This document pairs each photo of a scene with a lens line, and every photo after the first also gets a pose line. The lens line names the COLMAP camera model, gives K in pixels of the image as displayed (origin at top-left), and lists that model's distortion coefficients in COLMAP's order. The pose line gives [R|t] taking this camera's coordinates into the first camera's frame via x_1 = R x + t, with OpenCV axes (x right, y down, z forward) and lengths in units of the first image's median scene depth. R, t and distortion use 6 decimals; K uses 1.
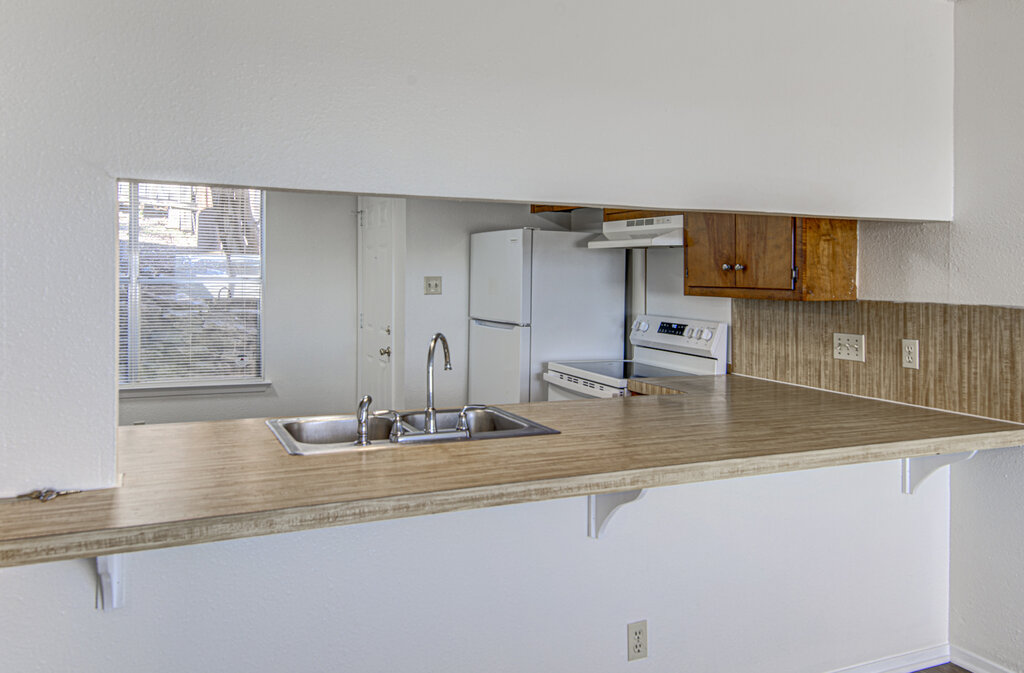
lens RADIAL K [[790.5, 0, 509.8], [0, 790.5, 270.0], [0, 0, 1]] dist [0.005965, 0.001861]
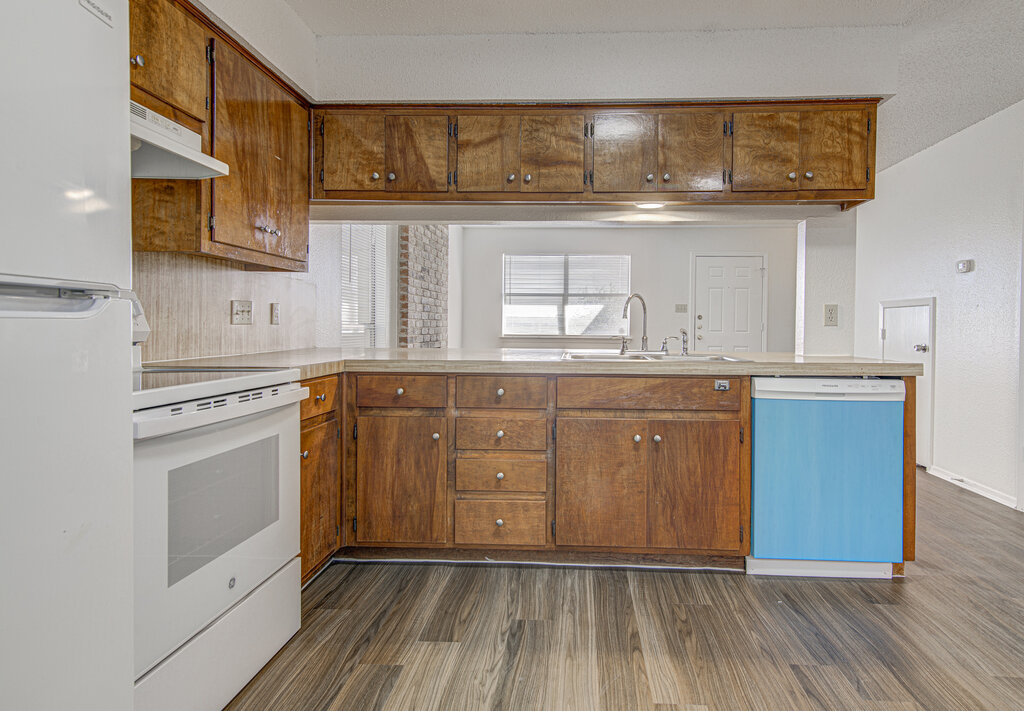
lens RADIAL K [[562.6, 0, 549.6], [0, 562.6, 331.8], [0, 0, 1]] dist [0.020768, -0.000301]
pose [[-0.886668, -0.019451, 0.461997, -0.287949], [-0.015054, 0.999800, 0.013202, 0.091446], [-0.462161, 0.004751, -0.886783, 1.290905]]
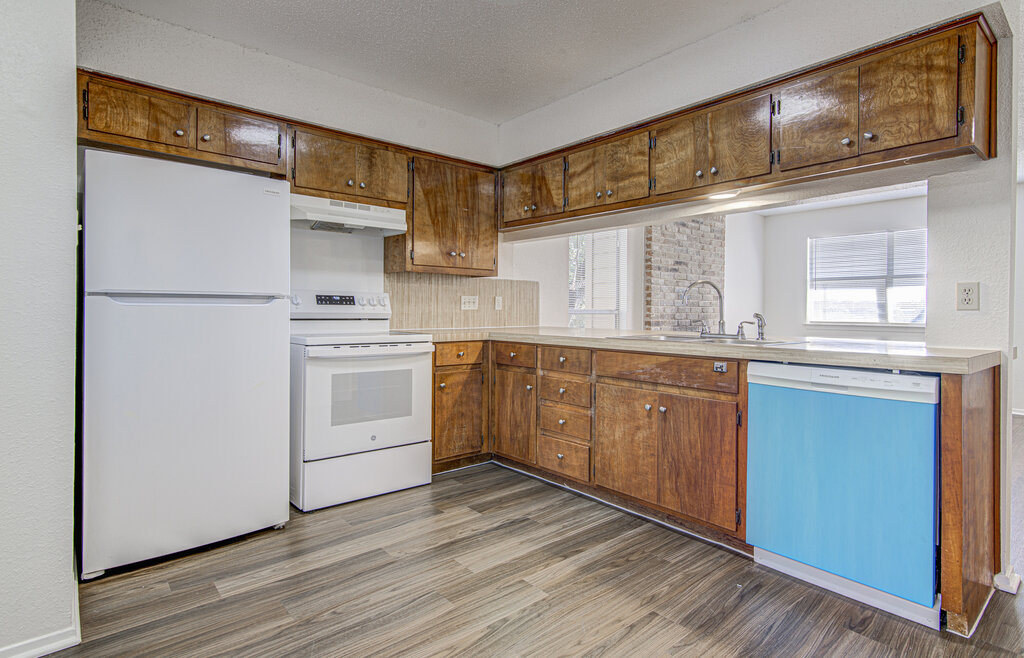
lens RADIAL K [[518.6, 0, 509.2], [0, 518.6, 310.0], [0, 0, 1]] dist [0.023231, -0.000169]
pose [[-0.267742, -0.009909, 0.963440, -0.666122], [-0.010803, 0.999915, 0.007282, 0.088631], [-0.963430, -0.008459, -0.267827, 1.053573]]
